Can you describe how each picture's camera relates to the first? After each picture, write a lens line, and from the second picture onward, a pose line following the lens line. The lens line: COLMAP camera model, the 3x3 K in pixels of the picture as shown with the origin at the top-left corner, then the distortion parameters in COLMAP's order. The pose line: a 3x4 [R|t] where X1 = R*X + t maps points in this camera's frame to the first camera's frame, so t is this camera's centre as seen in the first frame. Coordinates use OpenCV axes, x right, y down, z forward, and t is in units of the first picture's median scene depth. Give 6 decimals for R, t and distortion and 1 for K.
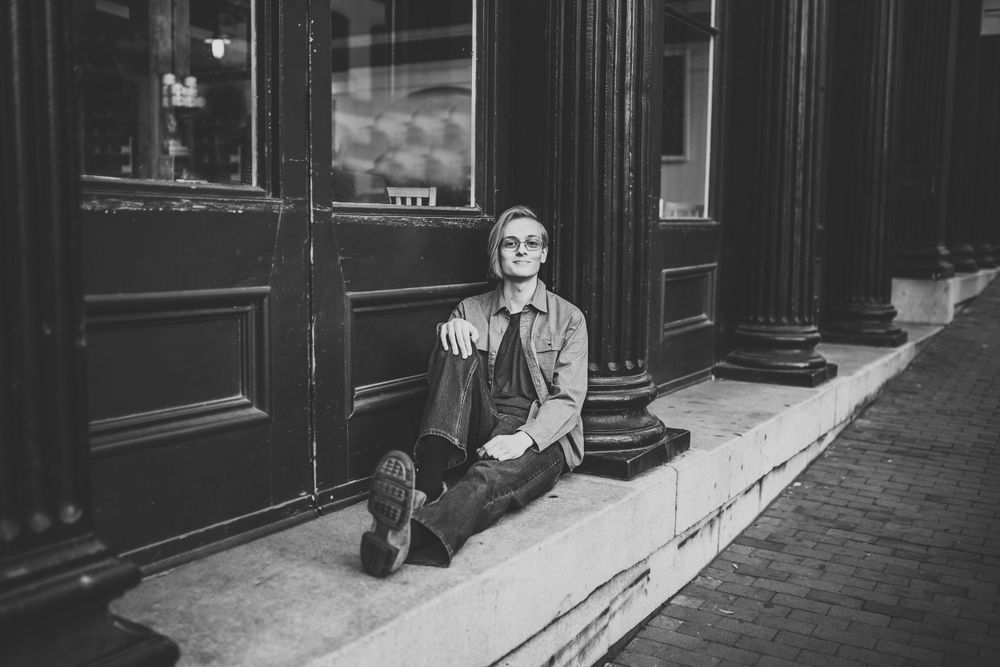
lens RADIAL K [[1012.3, 0, 500.0], [0, 1012.3, 333.5], [0, 0, 1]] dist [-0.070135, 0.109875]
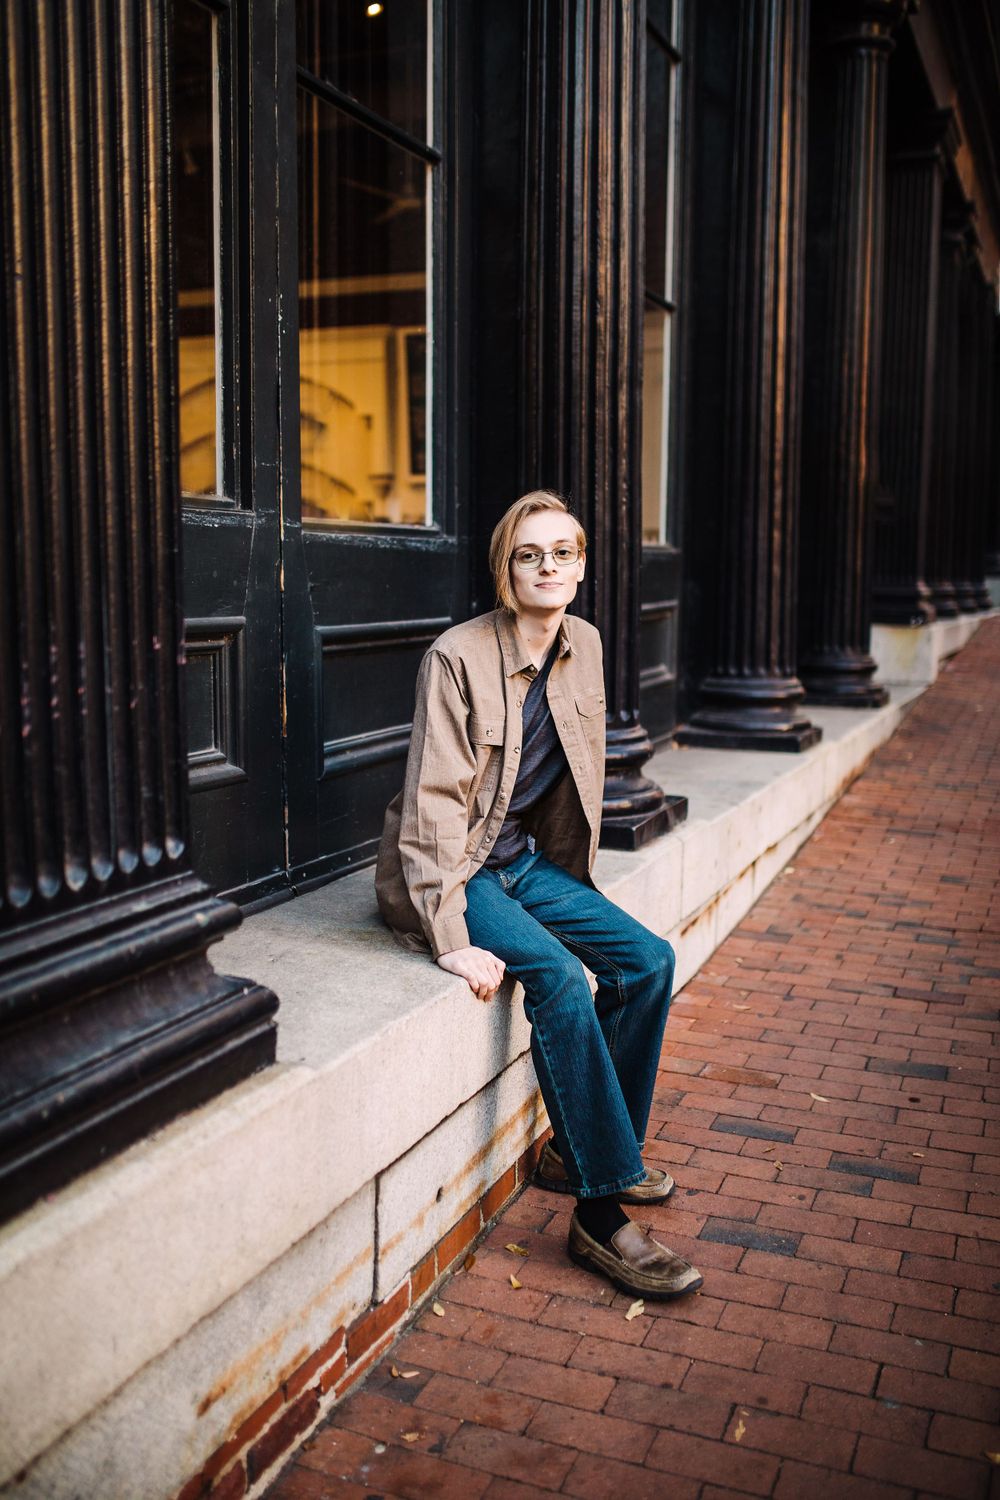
lens RADIAL K [[1447.3, 0, 494.1], [0, 1447.3, 762.6], [0, 0, 1]] dist [-0.070717, 0.115015]
pose [[0.988137, -0.025300, 0.151477, -0.145012], [0.021208, 0.999367, 0.028571, 0.030481], [-0.152104, -0.025019, 0.988048, -0.144645]]
